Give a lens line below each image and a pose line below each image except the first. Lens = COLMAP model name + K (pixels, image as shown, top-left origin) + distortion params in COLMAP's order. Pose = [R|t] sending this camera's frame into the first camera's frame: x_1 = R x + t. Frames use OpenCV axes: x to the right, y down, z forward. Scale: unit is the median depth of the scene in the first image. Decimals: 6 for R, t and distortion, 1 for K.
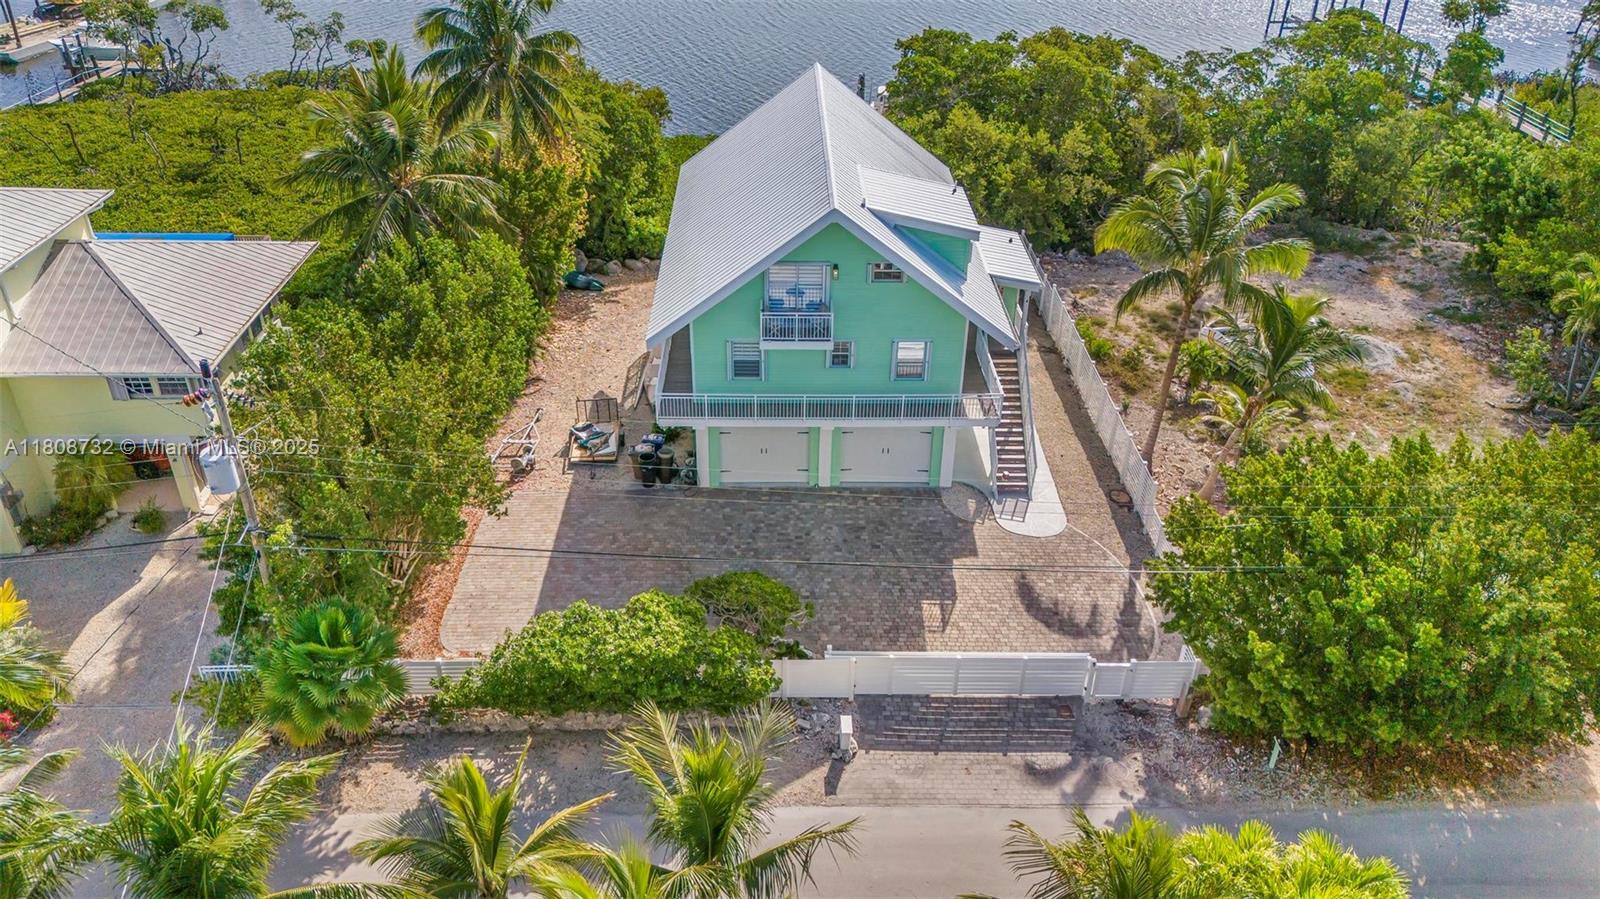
lens RADIAL K [[1203.8, 0, 800.0], [0, 1203.8, 449.5], [0, 0, 1]] dist [0.075262, 0.000322]
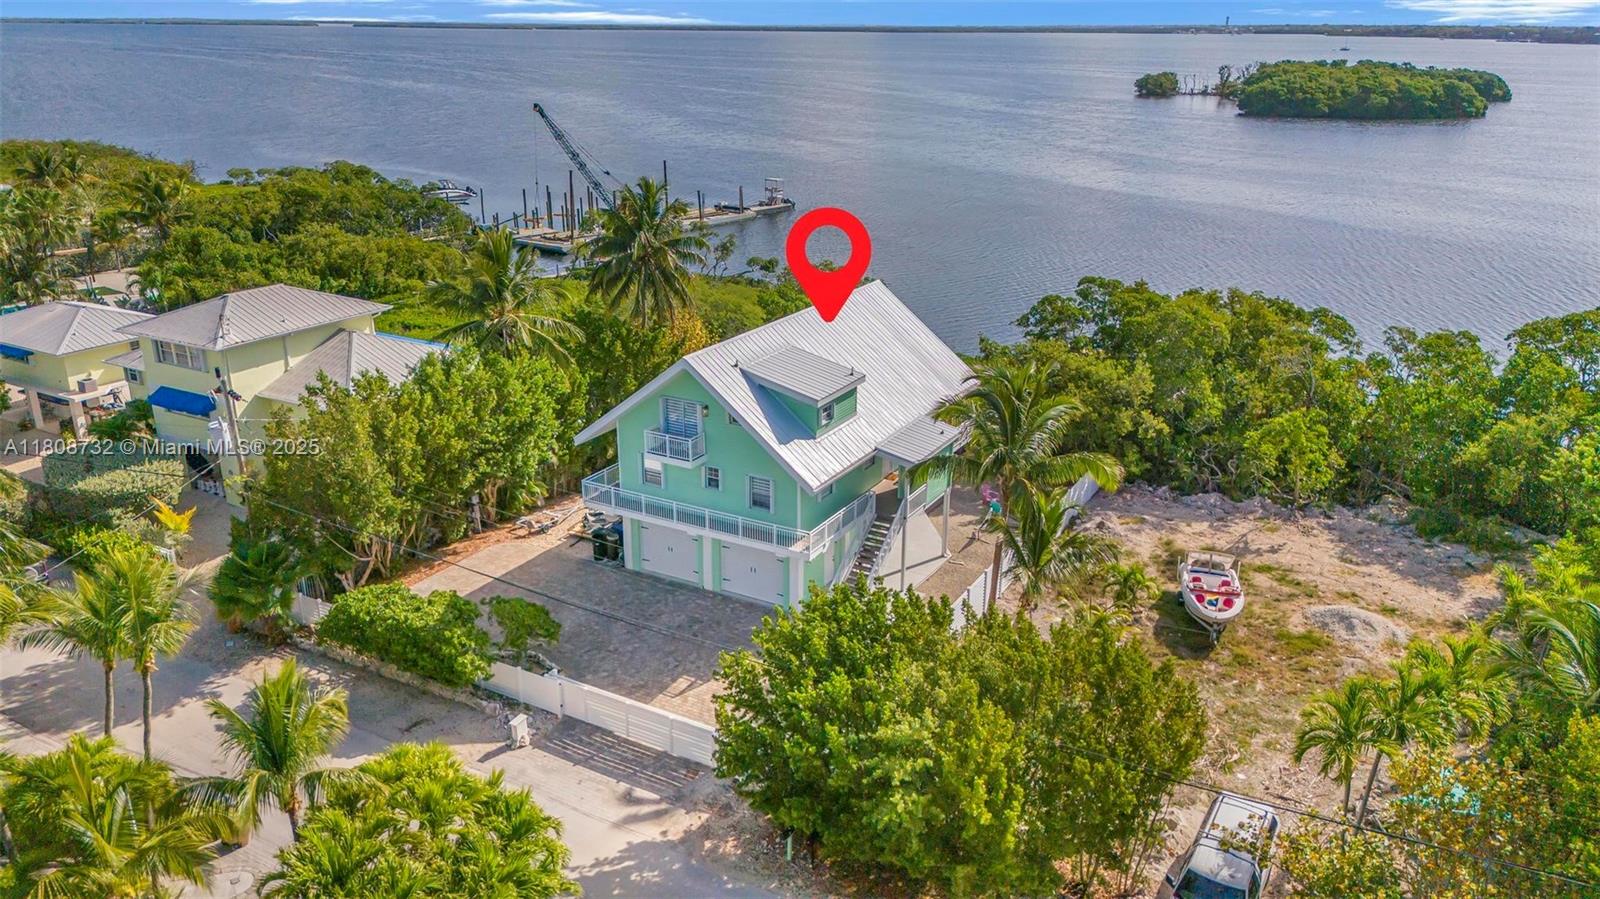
lens RADIAL K [[1203.8, 0, 800.0], [0, 1203.8, 449.5], [0, 0, 1]] dist [0.075262, 0.000322]
pose [[0.857118, 0.163764, -0.488396, 0.736054], [-0.258779, 0.956686, -0.133362, 0.036747], [0.445402, 0.240693, 0.862371, -0.055645]]
